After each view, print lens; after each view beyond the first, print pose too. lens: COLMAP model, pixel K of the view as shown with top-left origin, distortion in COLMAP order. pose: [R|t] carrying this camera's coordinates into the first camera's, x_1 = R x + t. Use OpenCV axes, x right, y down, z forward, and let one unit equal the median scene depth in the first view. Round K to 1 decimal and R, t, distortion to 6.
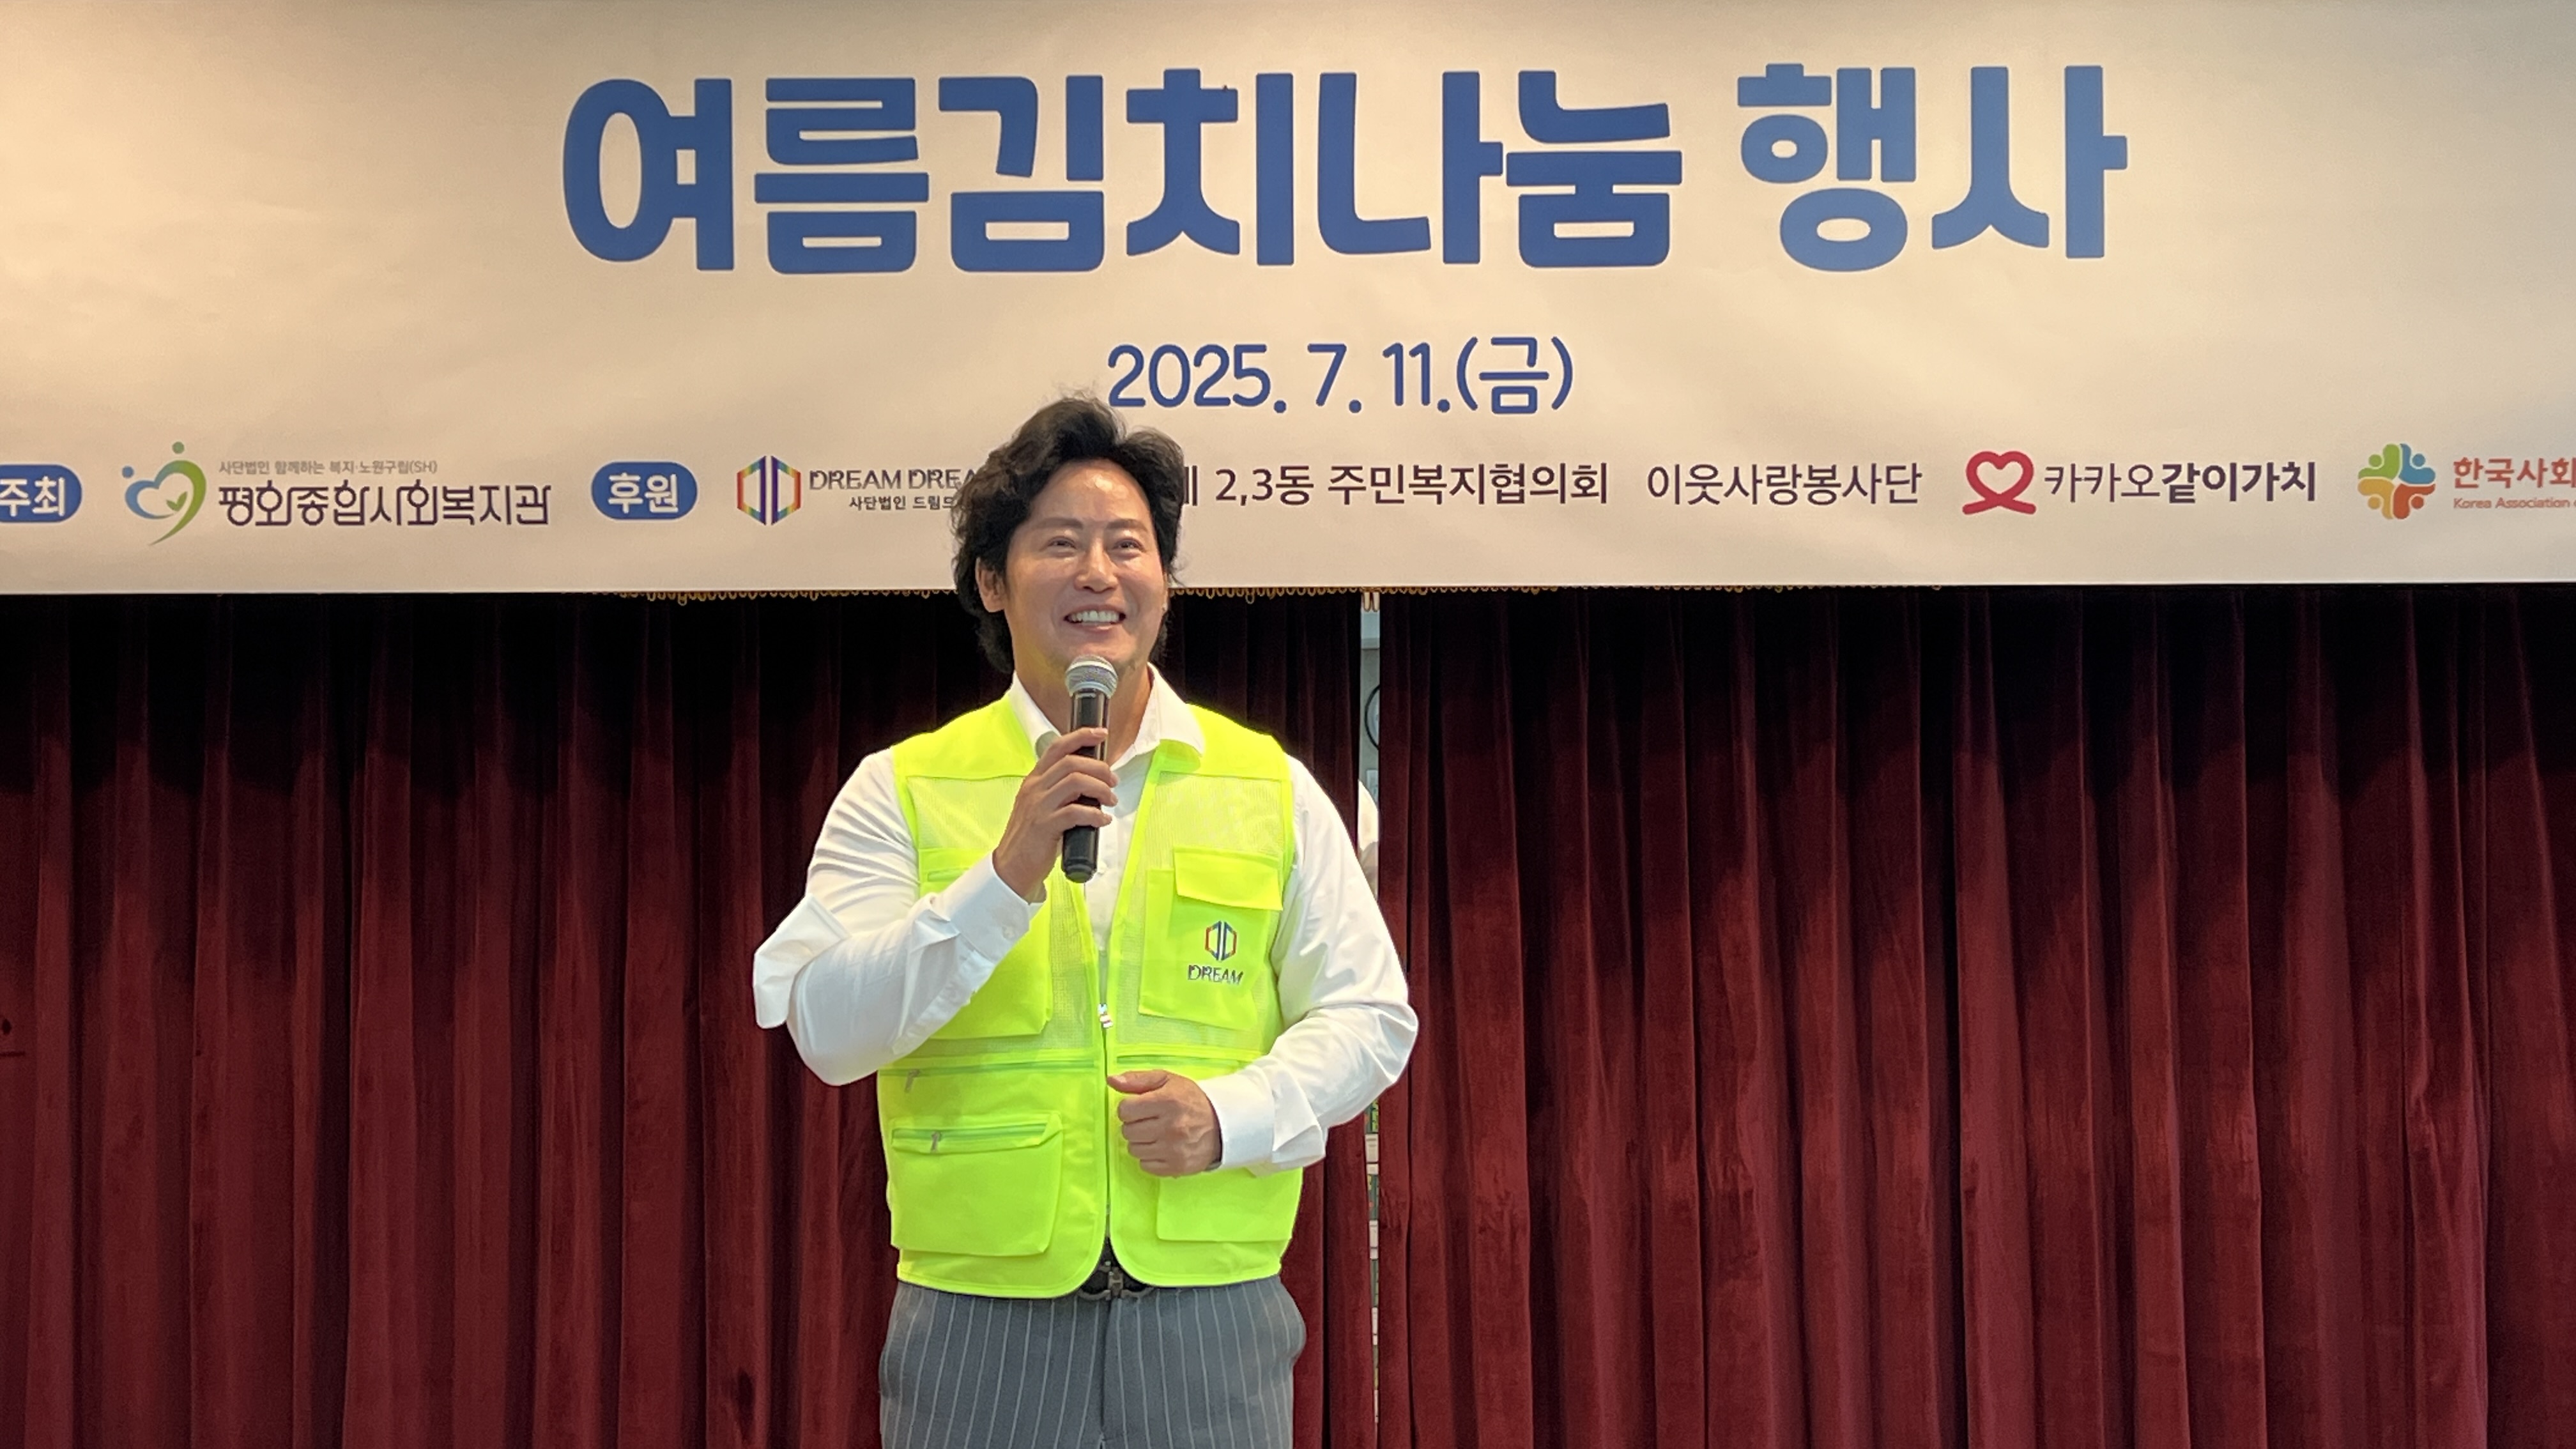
lens RADIAL K [[3516.2, 0, 1278.7], [0, 3516.2, 774.3], [0, 0, 1]] dist [0.187172, -0.605197]
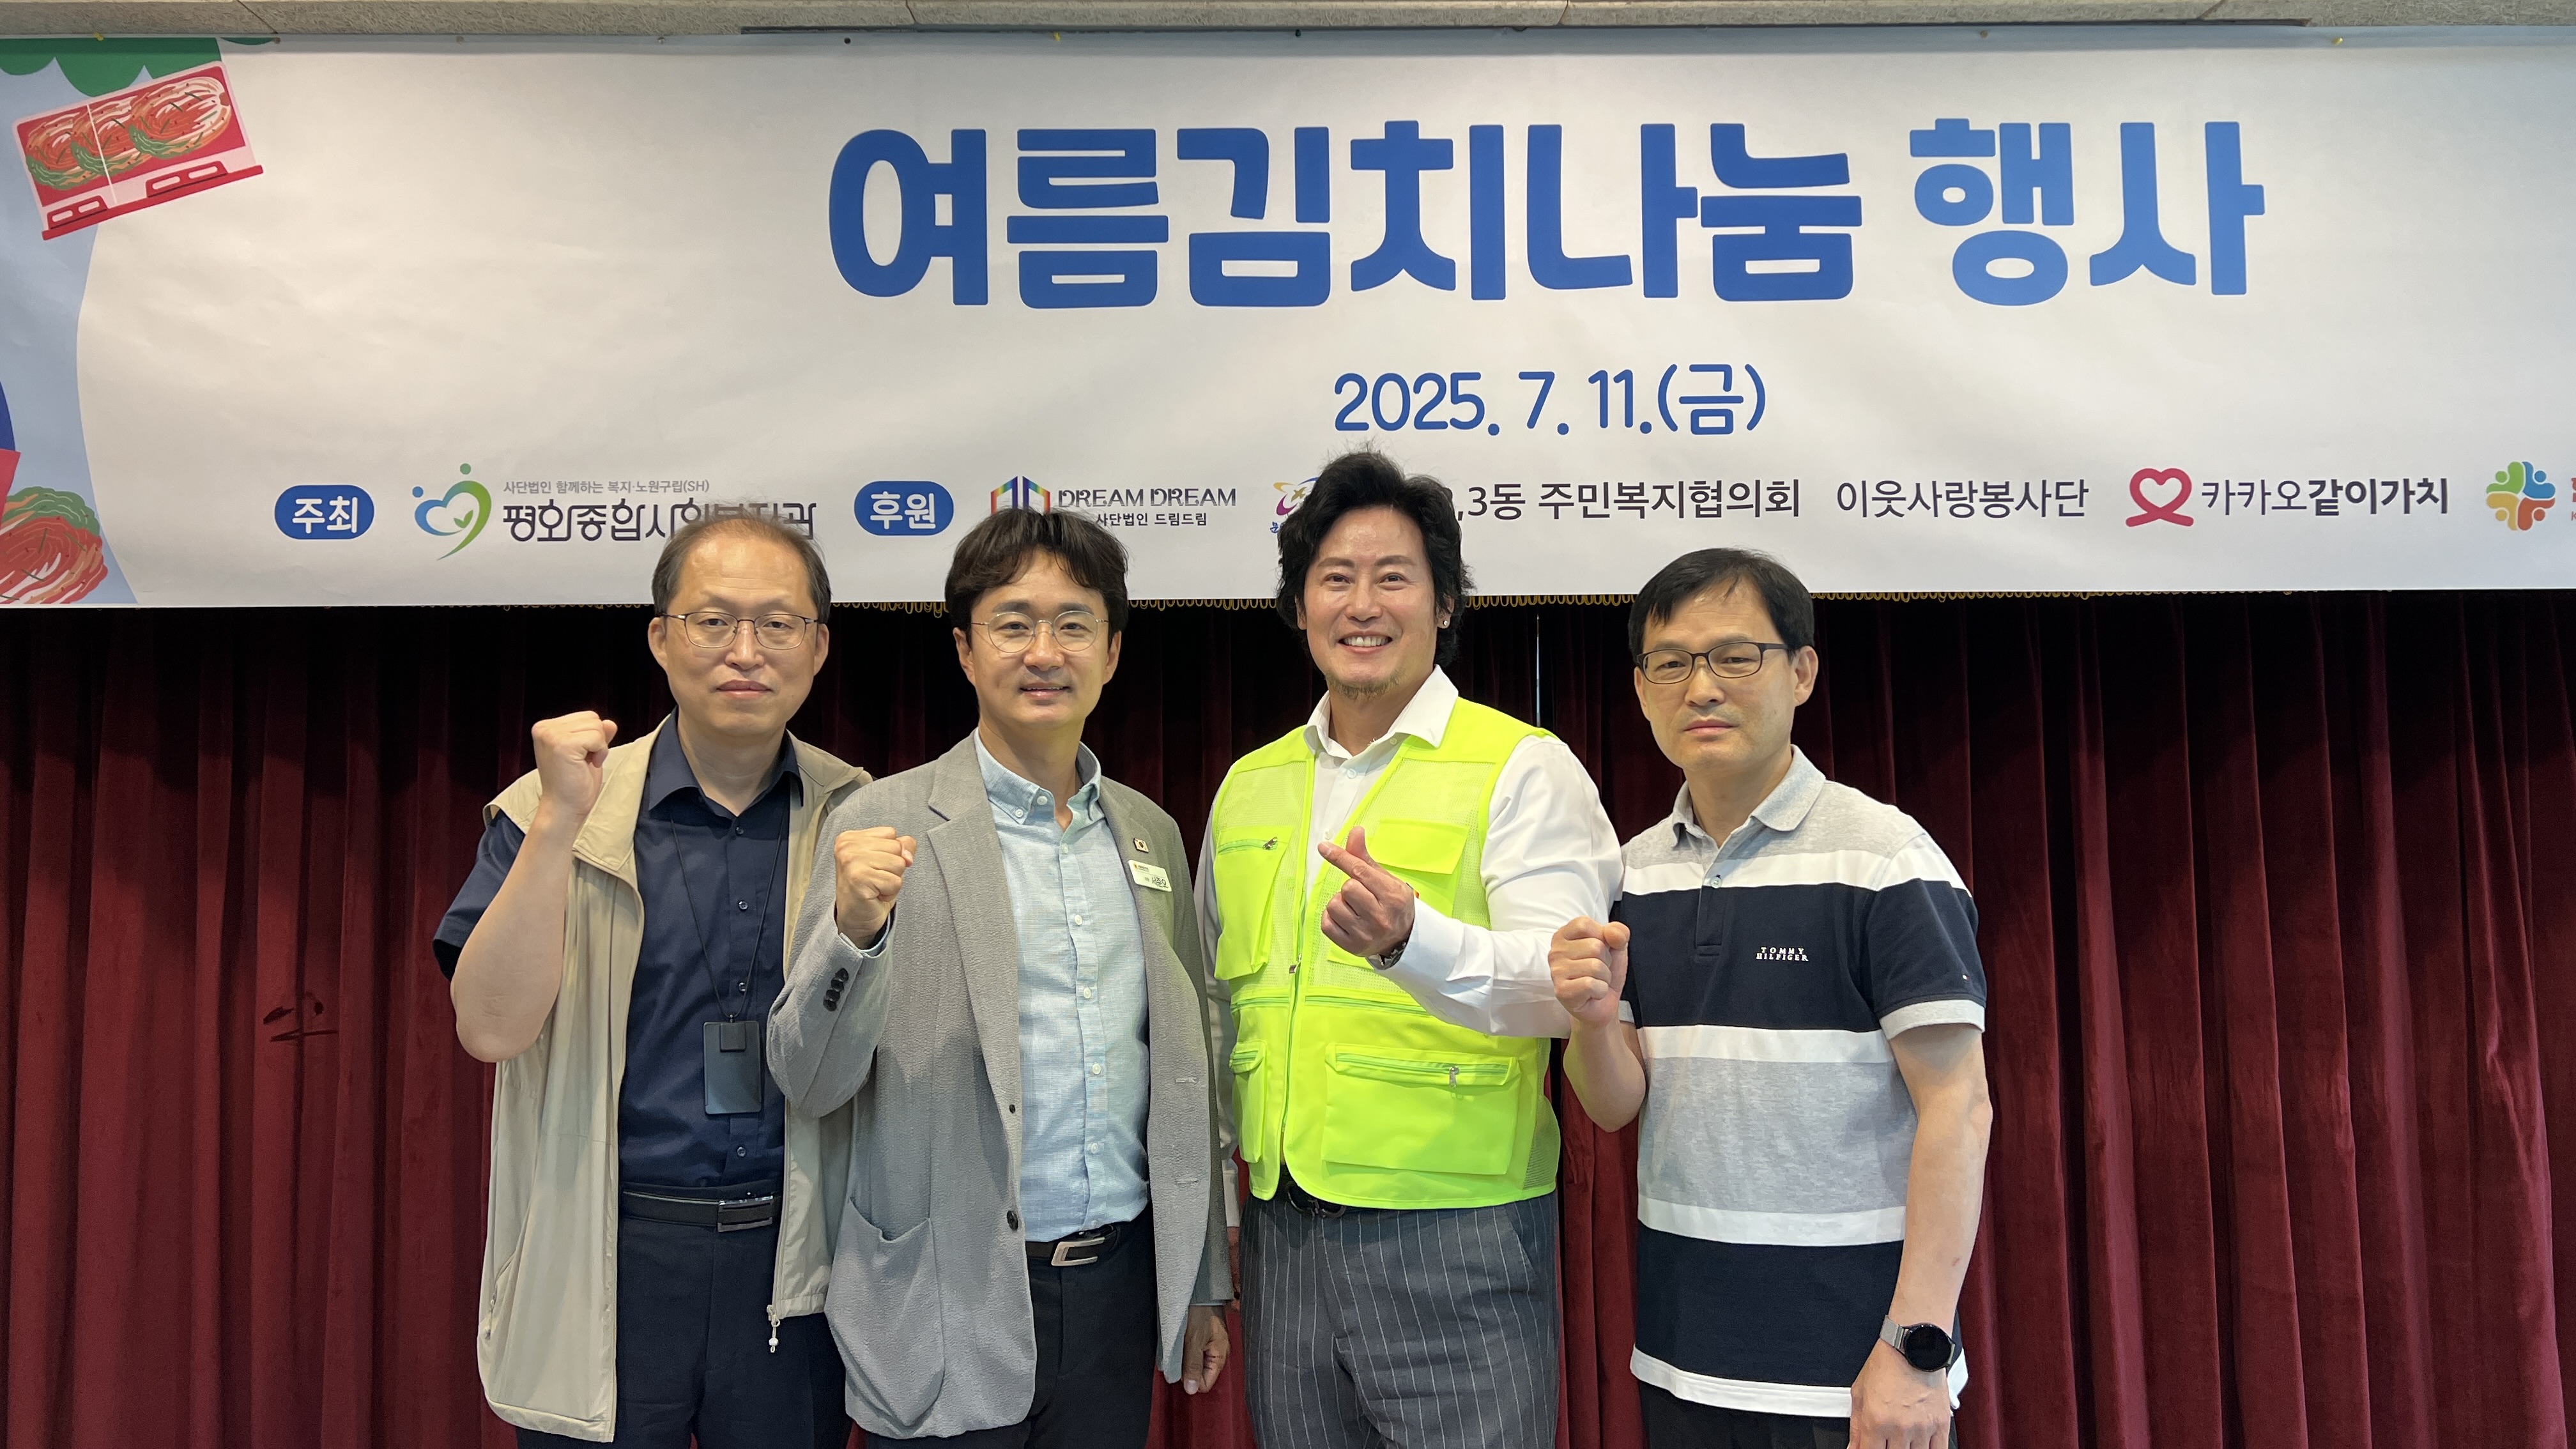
lens RADIAL K [[1864.8, 0, 1288.0], [0, 1864.8, 724.5], [0, 0, 1]] dist [0.101483, -0.207825]
pose [[0.999260, -0.004056, 0.038252, -0.084999], [0.005418, 0.999352, -0.035576, 0.006322], [-0.038083, 0.035757, 0.998635, 0.430732]]
